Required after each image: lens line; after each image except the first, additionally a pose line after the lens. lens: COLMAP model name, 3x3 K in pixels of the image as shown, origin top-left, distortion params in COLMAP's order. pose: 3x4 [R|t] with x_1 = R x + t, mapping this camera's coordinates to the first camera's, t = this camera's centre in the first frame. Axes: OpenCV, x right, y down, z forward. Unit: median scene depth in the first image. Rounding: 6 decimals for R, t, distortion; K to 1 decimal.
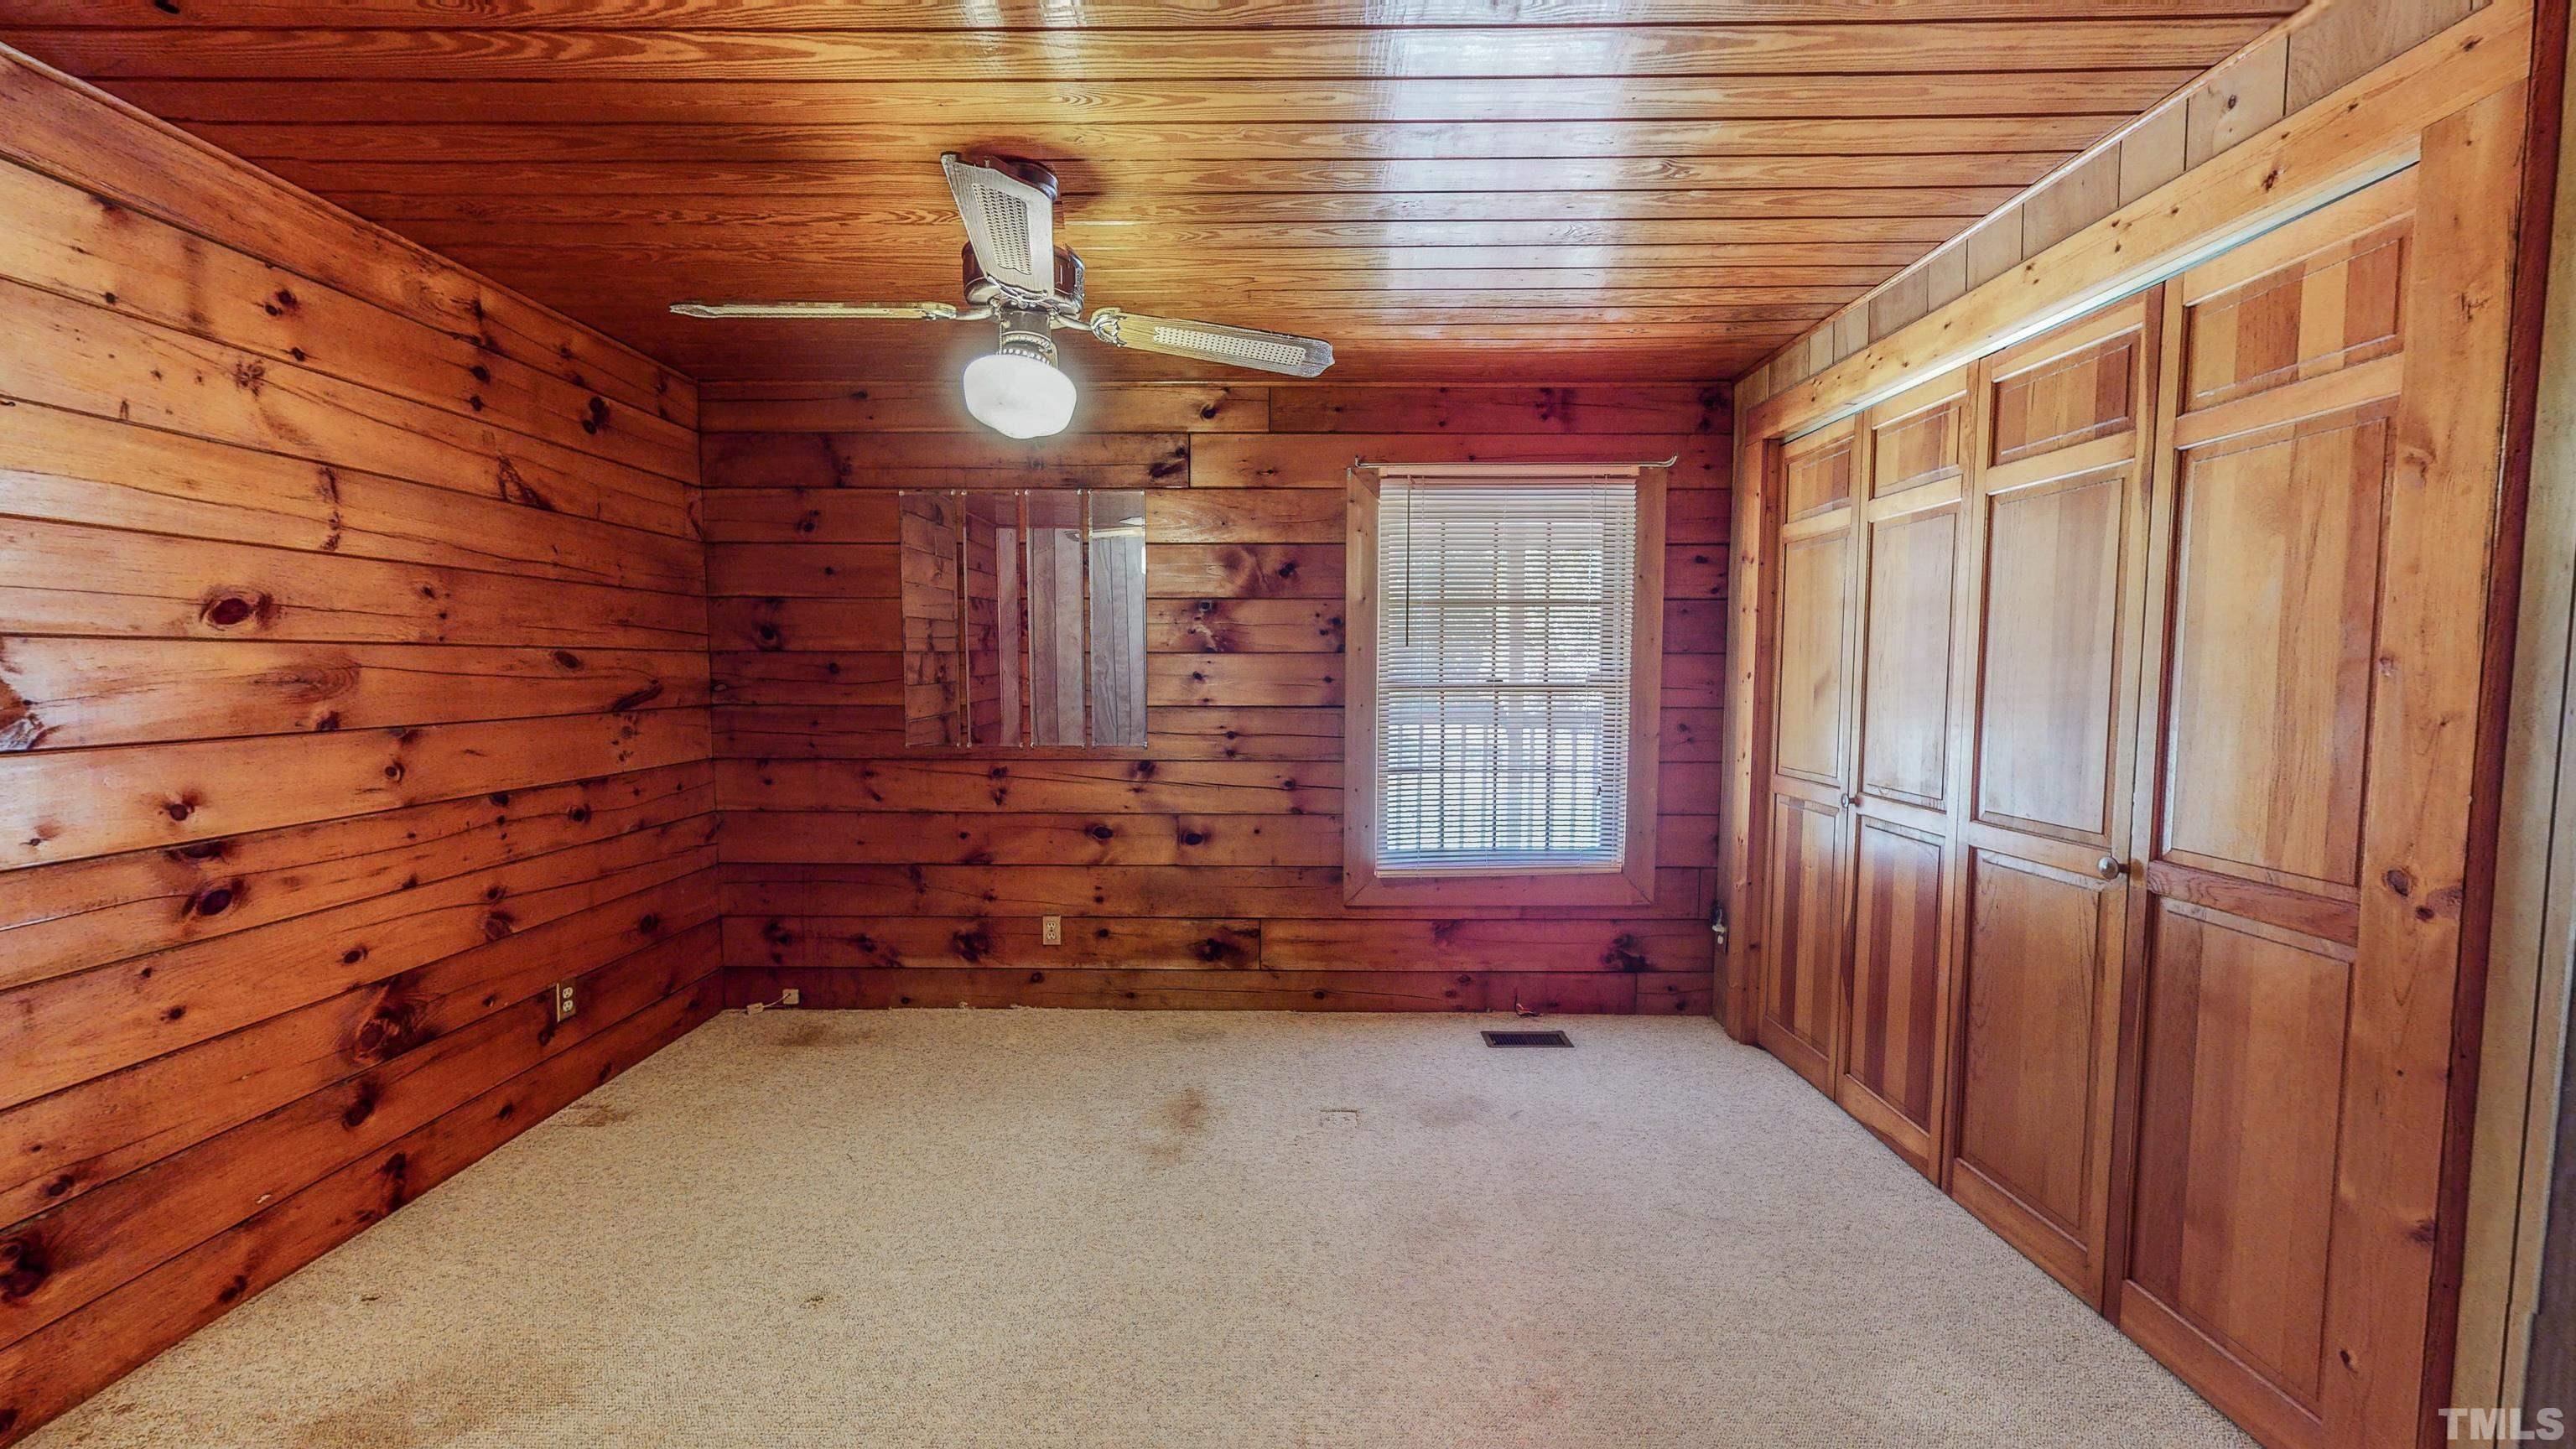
lens RADIAL K [[943.8, 0, 1287.7], [0, 943.8, 728.4], [0, 0, 1]] dist [0.000092, -0.000011]
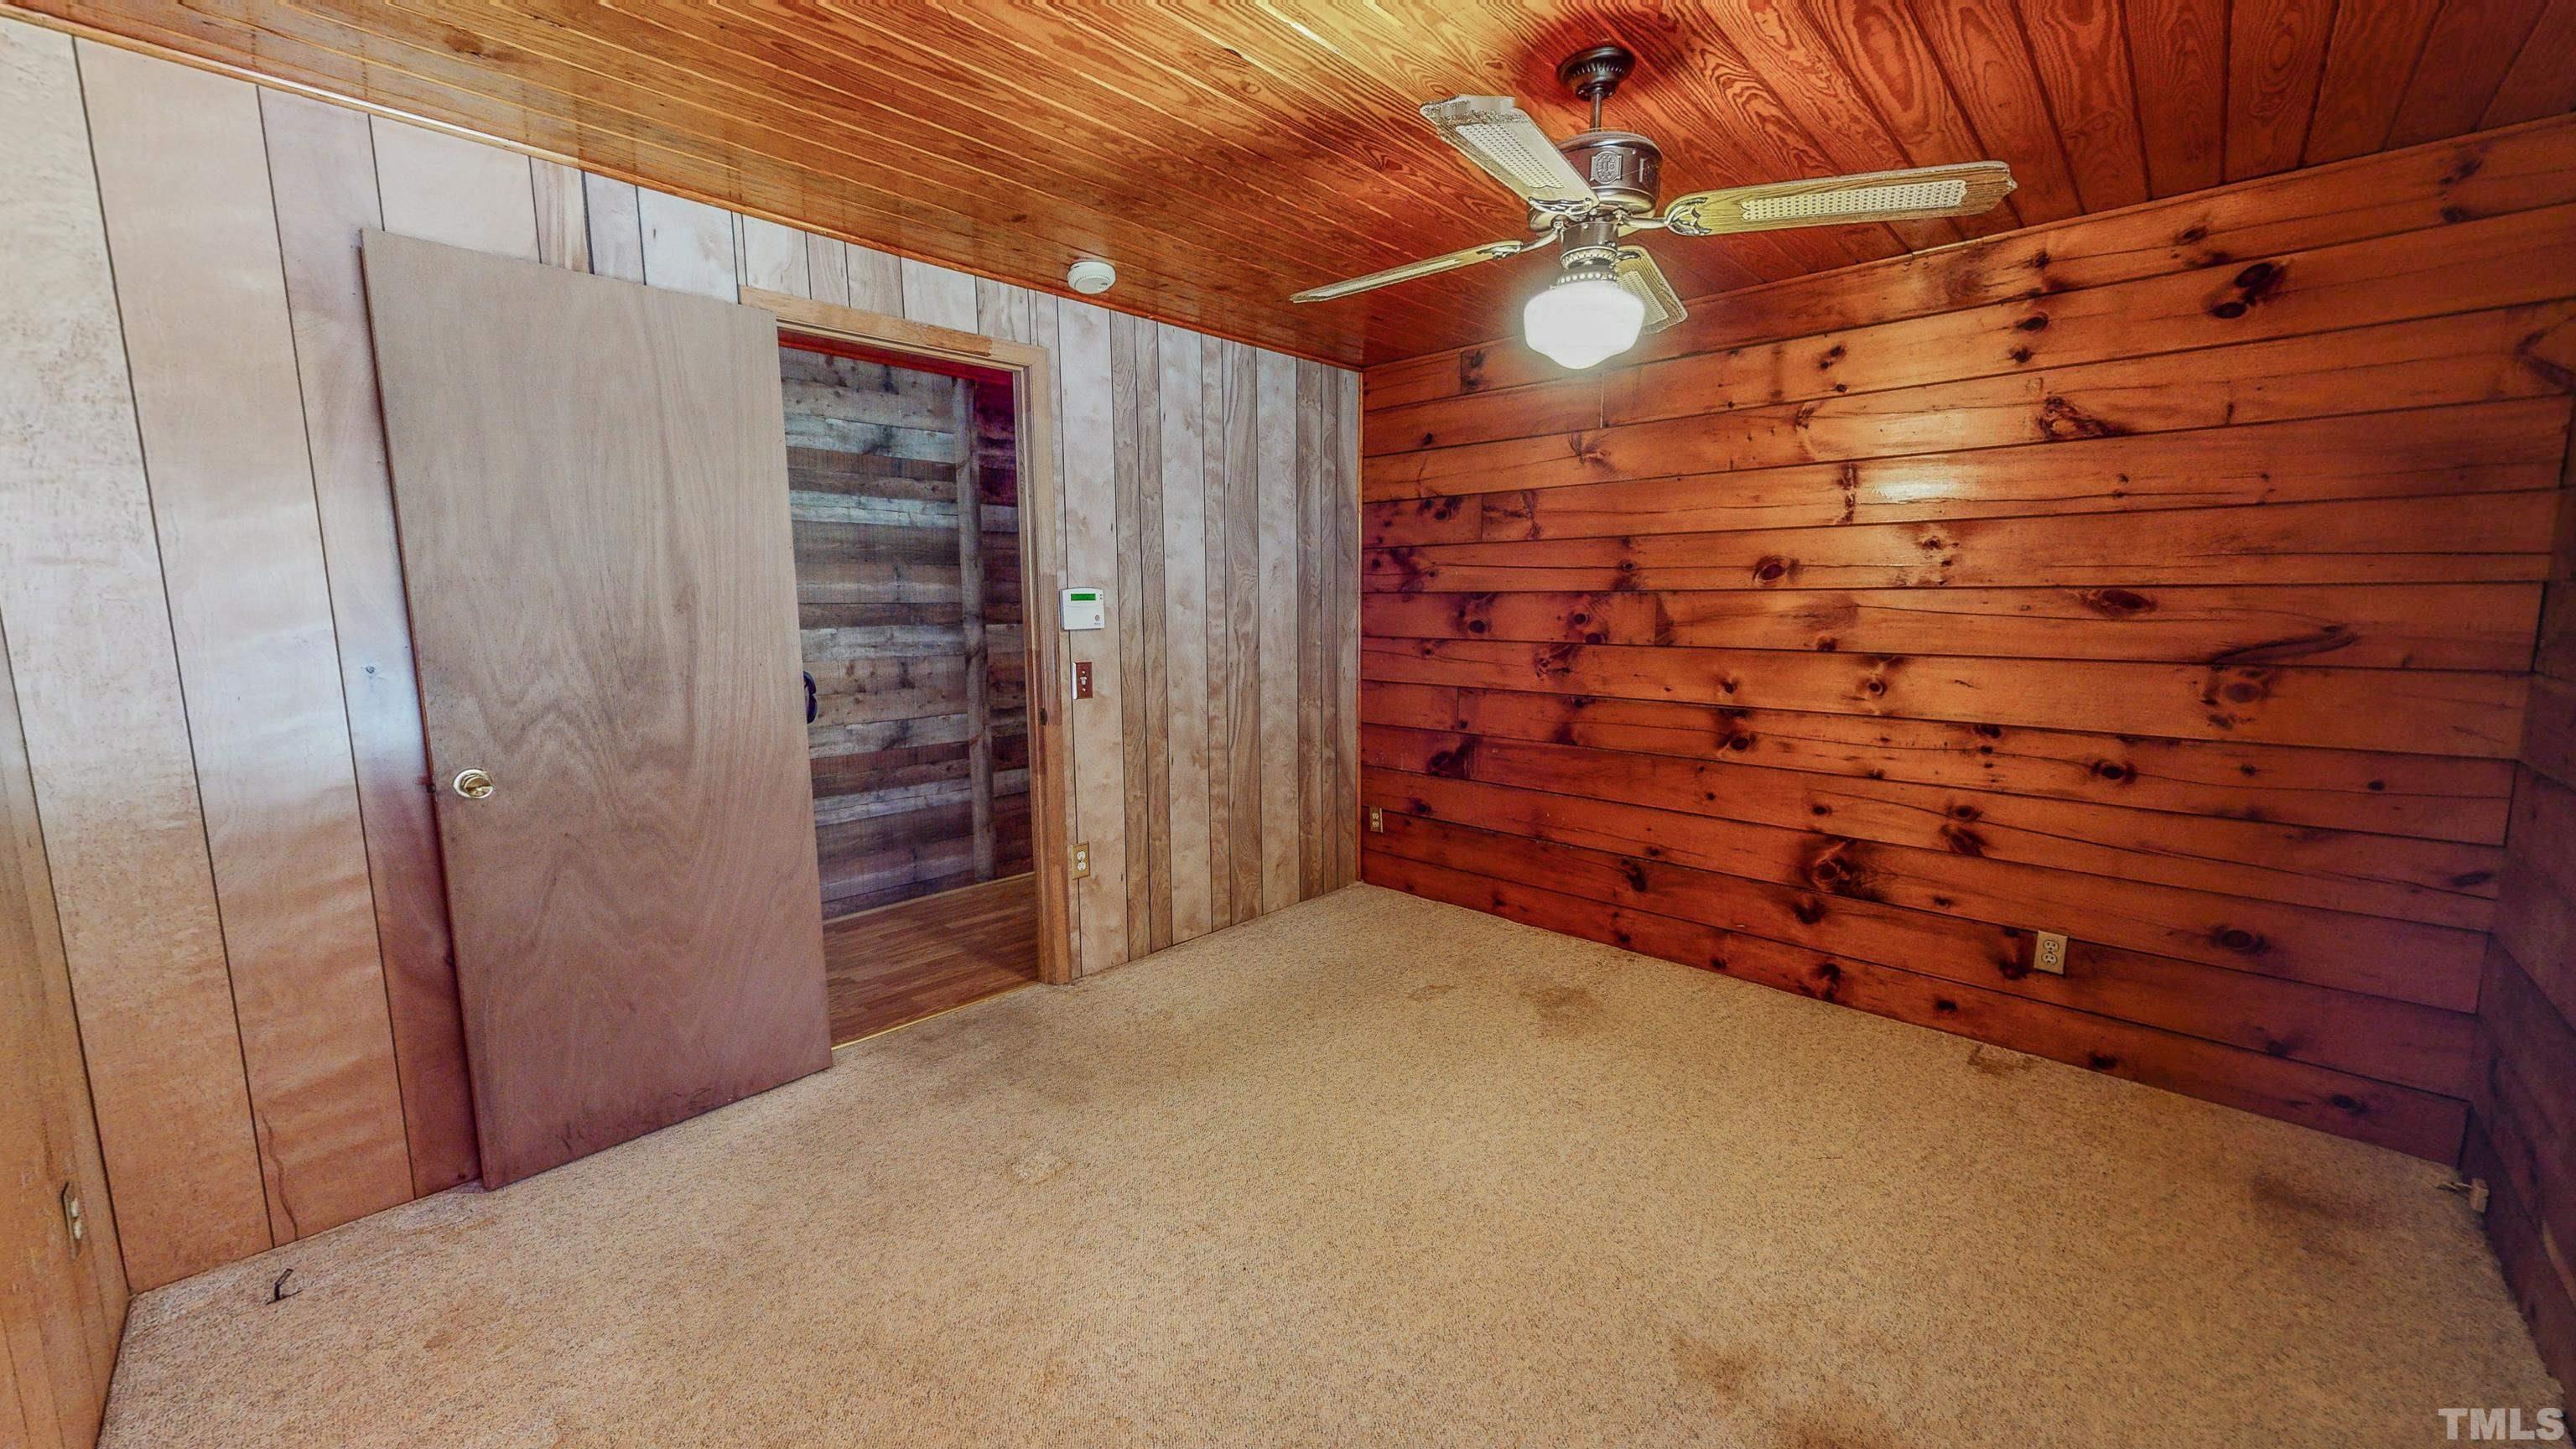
lens RADIAL K [[947.6, 0, 1291.8], [0, 947.6, 725.2], [0, 0, 1]] dist [-0.000053, 0.000099]
pose [[-0.679154, 0.100011, -0.727151, 0.501788], [-0.044788, 0.983181, 0.177056, -0.088803], [0.732629, 0.152816, -0.663252, 1.158611]]
